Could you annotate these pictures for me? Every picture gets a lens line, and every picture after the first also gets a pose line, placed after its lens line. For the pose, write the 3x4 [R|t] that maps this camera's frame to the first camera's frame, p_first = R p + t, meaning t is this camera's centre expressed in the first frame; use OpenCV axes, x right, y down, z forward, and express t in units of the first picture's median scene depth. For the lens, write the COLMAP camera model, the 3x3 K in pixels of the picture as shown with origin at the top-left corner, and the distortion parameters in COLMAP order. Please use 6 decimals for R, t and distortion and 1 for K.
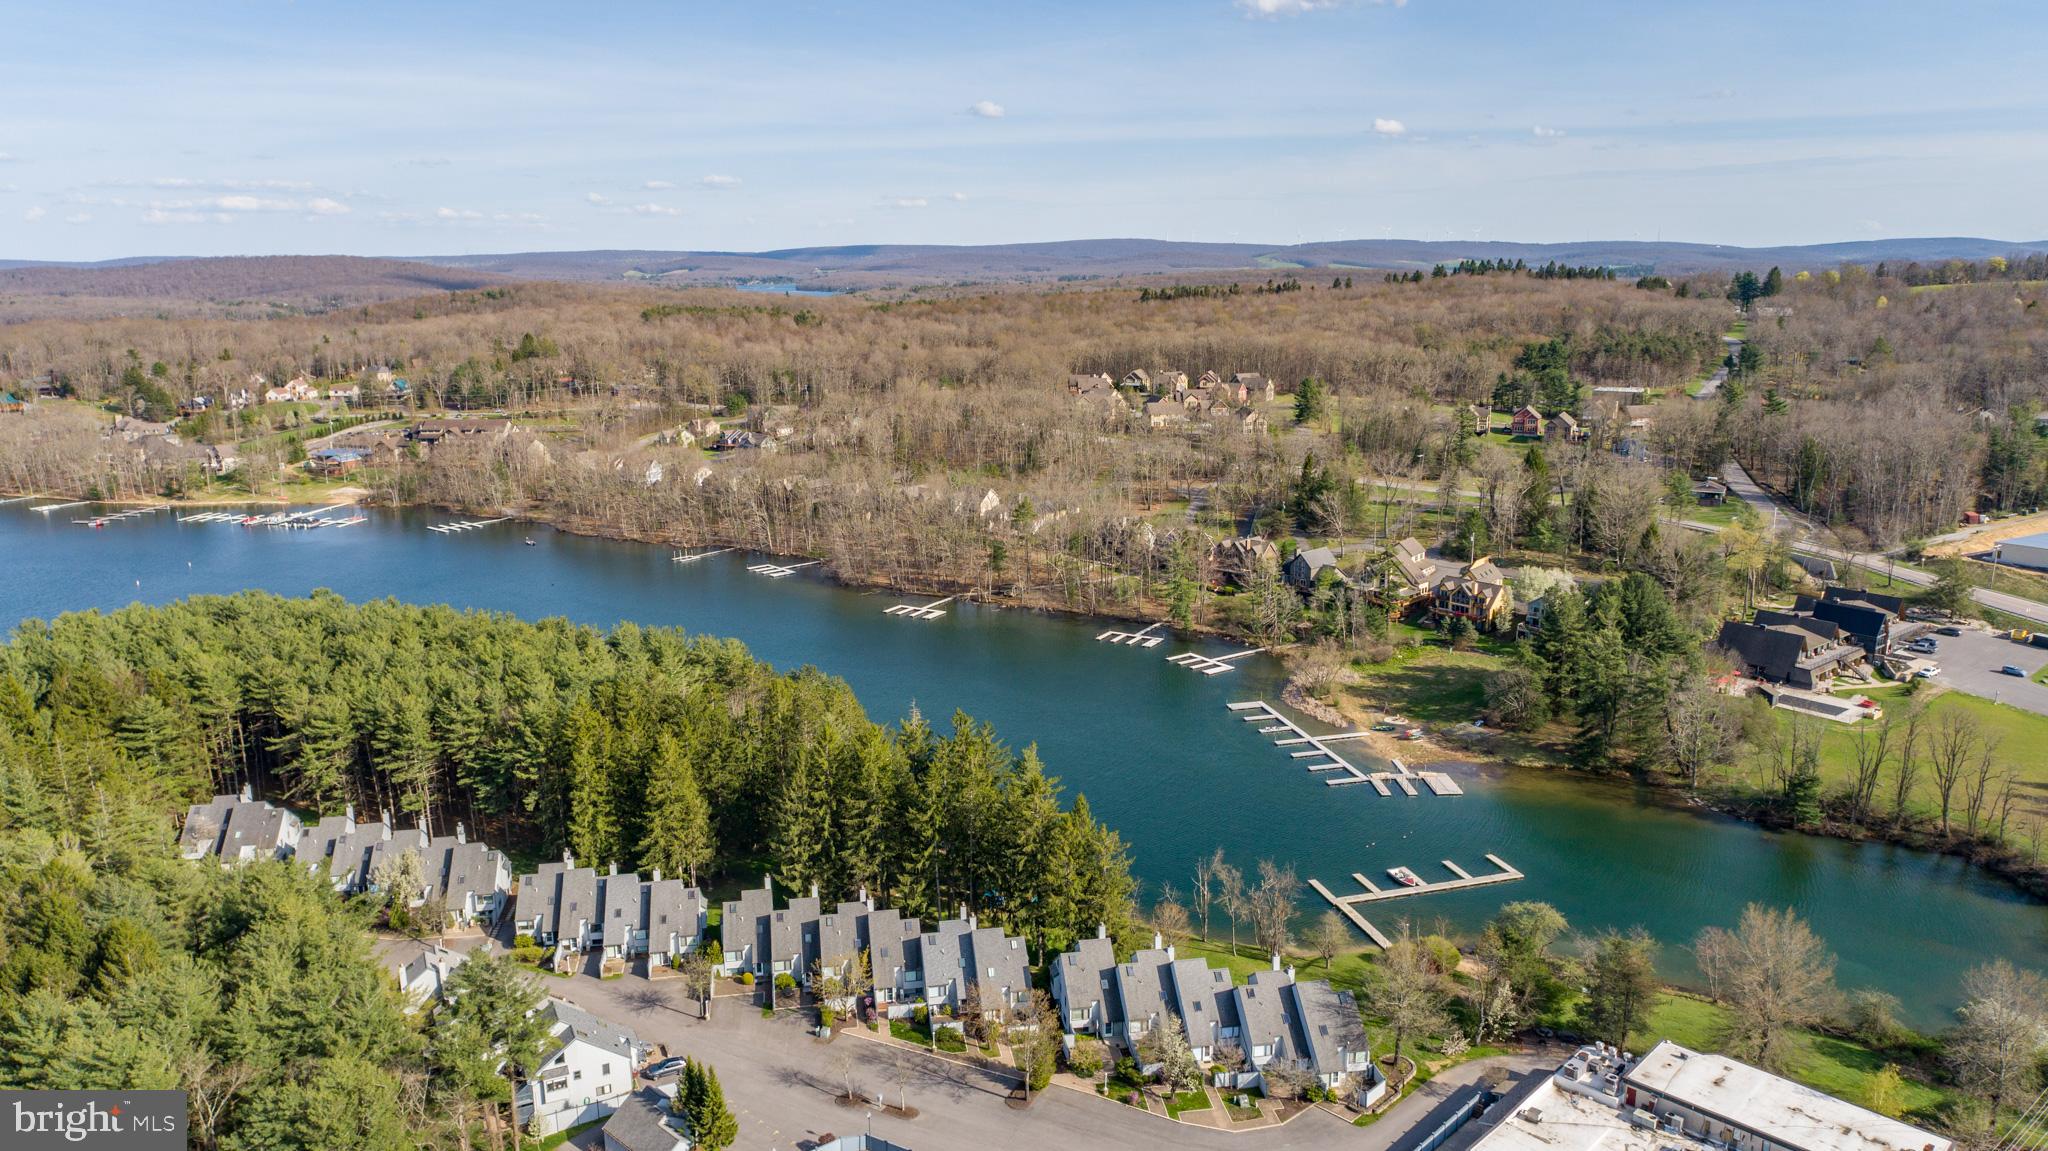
lens RADIAL K [[1389.9, 0, 1029.1], [0, 1389.9, 577.0], [0, 0, 1]] dist [-0.013635, 0.012271]
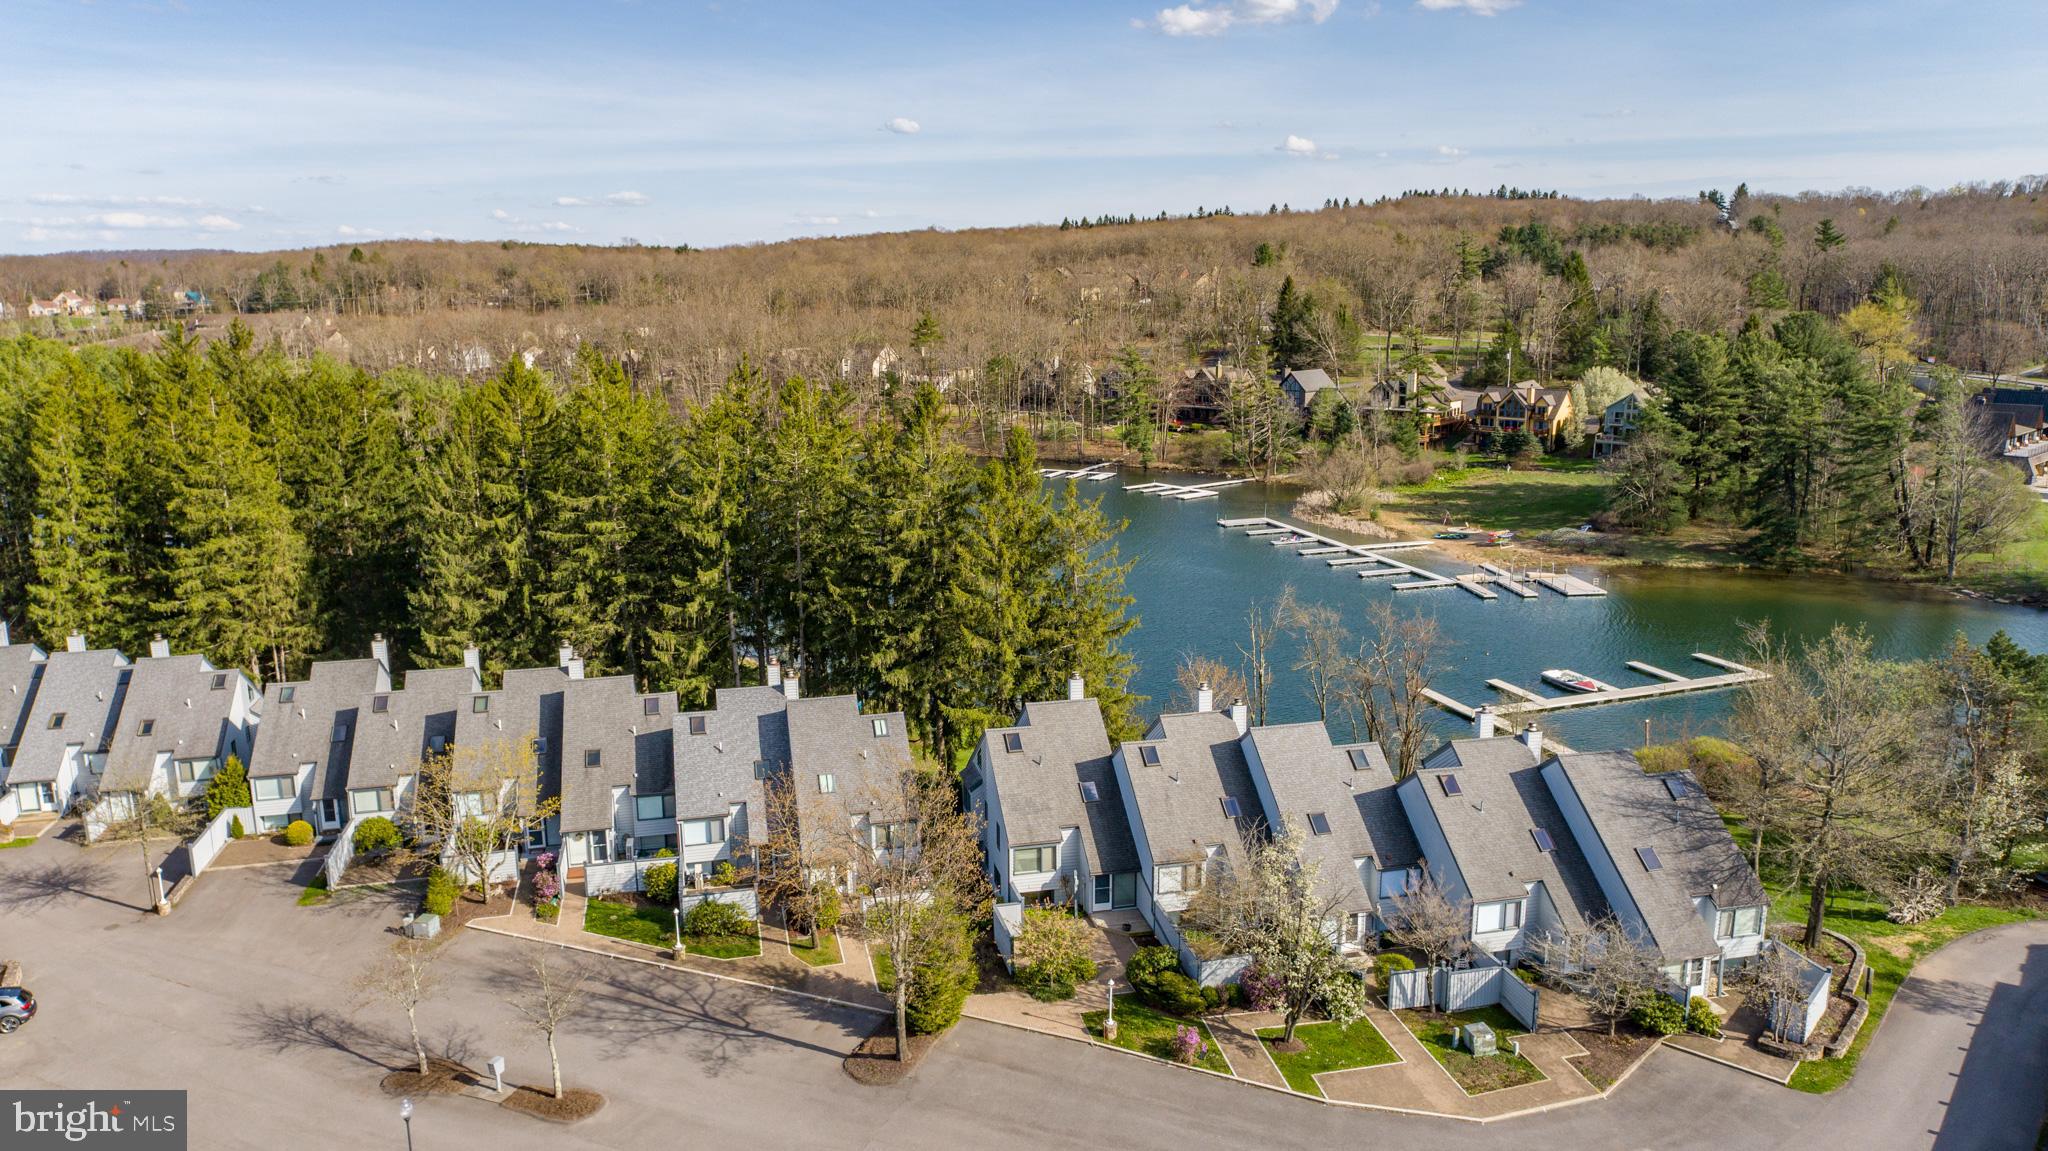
lens RADIAL K [[1389.9, 0, 1027.9], [0, 1389.9, 569.9], [0, 0, 1]] dist [-0.013635, 0.012271]
pose [[0.998114, -0.015329, 0.059445, 0.008203], [0.016409, 0.999708, -0.017731, 0.169493], [-0.059156, 0.018673, 0.998074, 0.418278]]
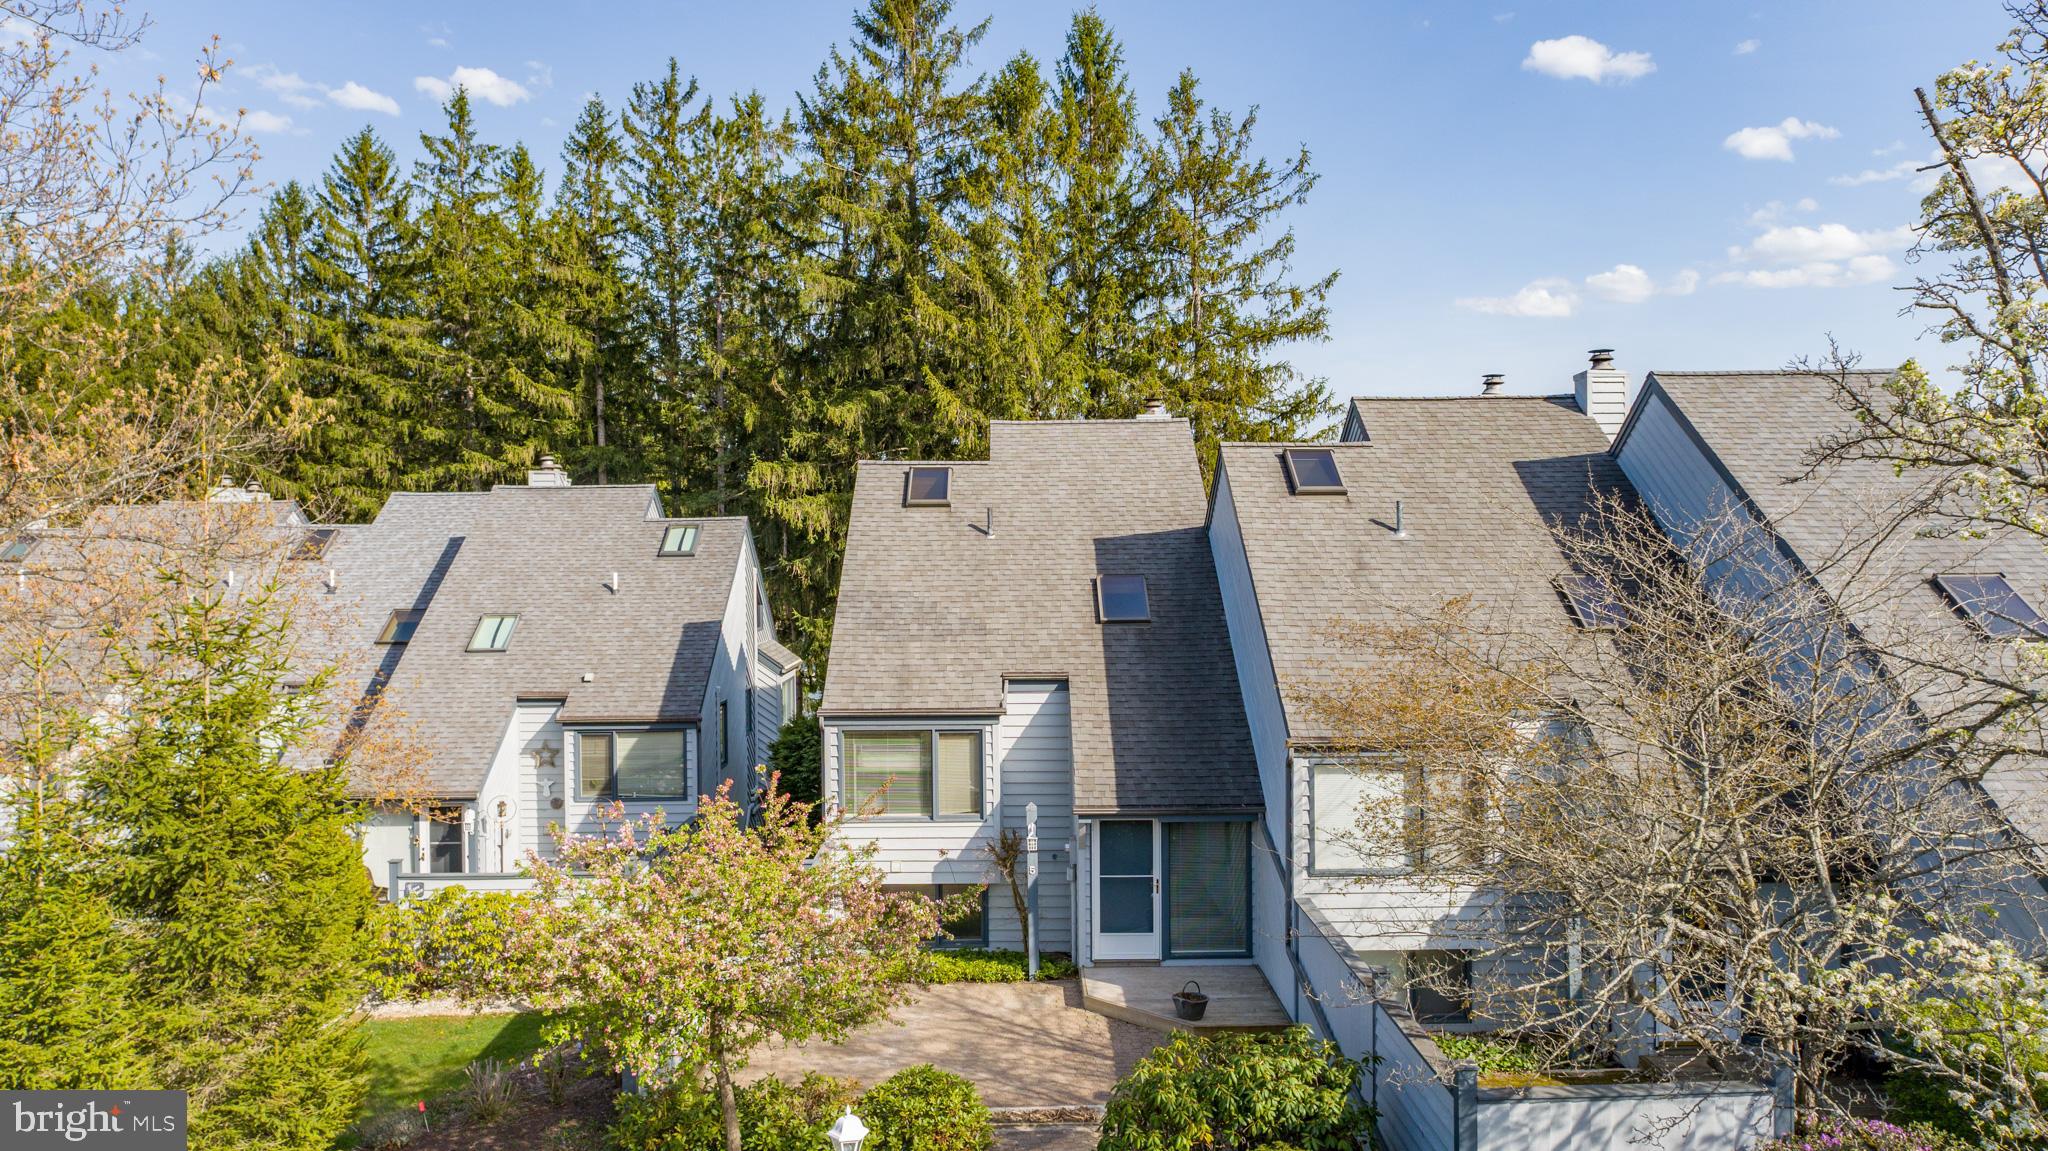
lens RADIAL K [[1389.9, 0, 1034.6], [0, 1389.9, 574.8], [0, 0, 1]] dist [-0.013635, 0.012271]
pose [[0.988340, -0.005816, -0.152150, 0.048587], [-0.026570, 0.977351, -0.209948, 0.233208], [0.149925, 0.211543, 0.965801, 0.631381]]
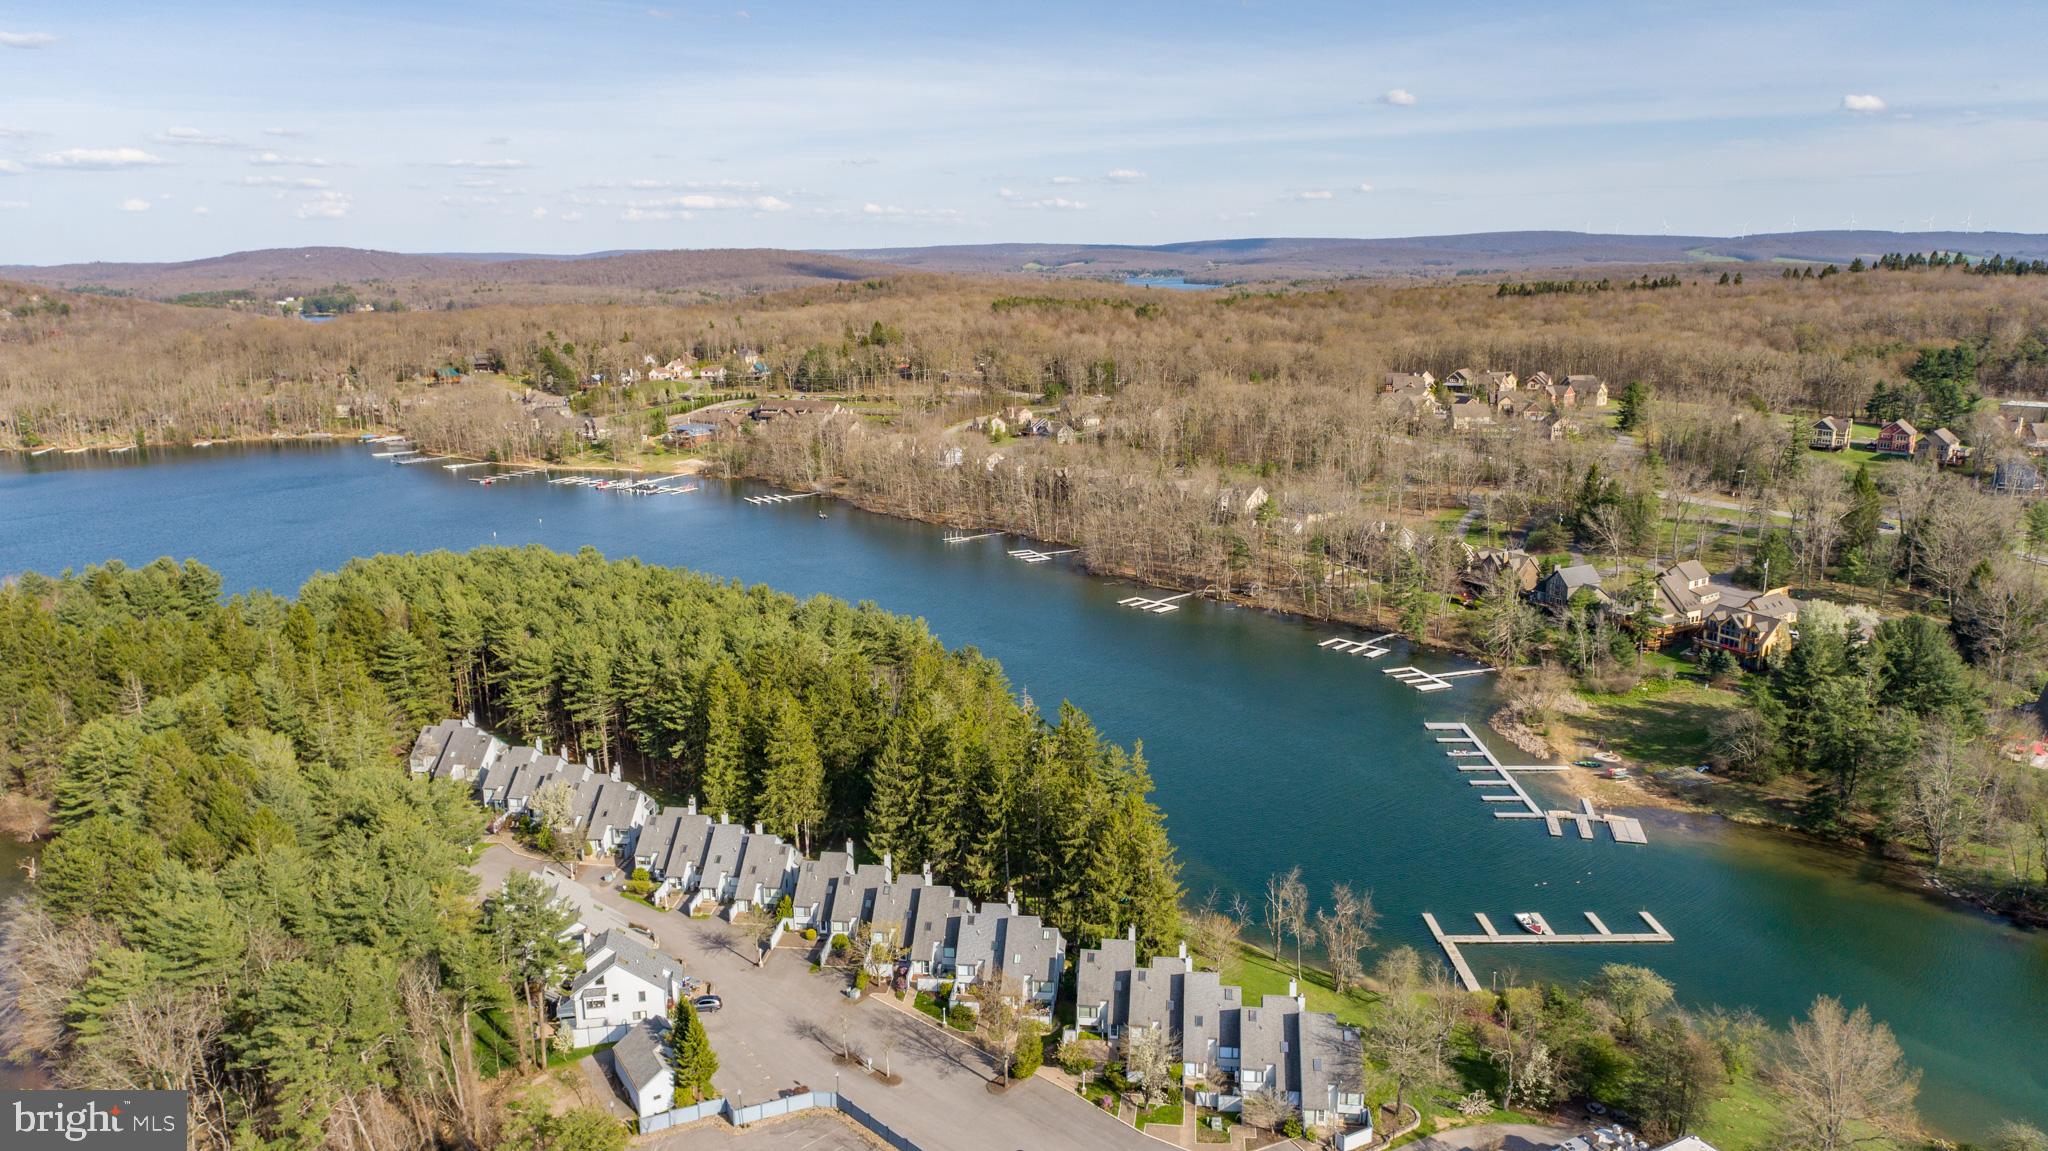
lens RADIAL K [[1389.9, 0, 1025.2], [0, 1389.9, 580.2], [0, 0, 1]] dist [-0.013635, 0.012271]
pose [[0.960436, 0.063251, -0.271224, 0.175662], [-0.061401, 0.997996, 0.015311, -0.004225], [0.271649, 0.001949, 0.962394, 0.022572]]
